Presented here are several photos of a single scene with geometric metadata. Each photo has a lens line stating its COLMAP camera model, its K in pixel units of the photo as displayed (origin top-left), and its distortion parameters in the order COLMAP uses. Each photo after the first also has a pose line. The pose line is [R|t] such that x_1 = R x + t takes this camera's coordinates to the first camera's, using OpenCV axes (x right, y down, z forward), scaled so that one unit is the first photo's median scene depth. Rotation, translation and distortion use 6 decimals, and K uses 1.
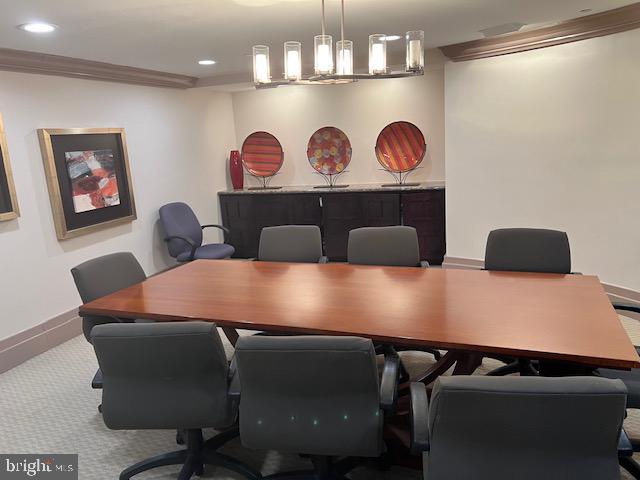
lens RADIAL K [[481.6, 0, 320.0], [0, 481.6, 240.0], [0, 0, 1]] dist [0.066939, -0.084442]
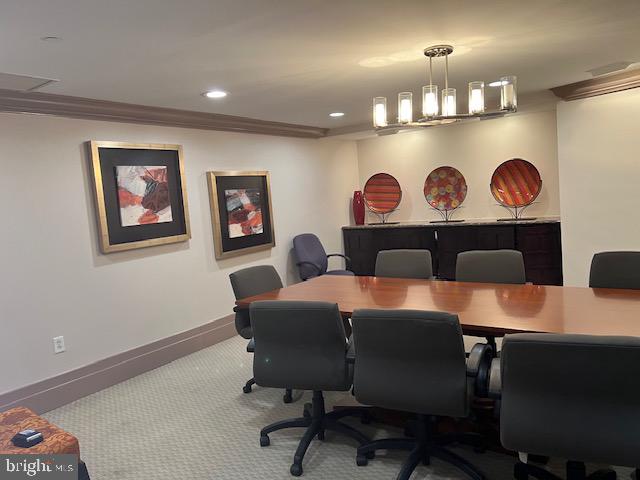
lens RADIAL K [[481.6, 0, 320.0], [0, 481.6, 240.0], [0, 0, 1]] dist [0.066939, -0.084442]
pose [[0.968360, 0.012443, -0.249248, 0.023977], [-0.036750, 0.994978, -0.093107, 0.048309], [0.246837, 0.099321, 0.963954, -0.113256]]
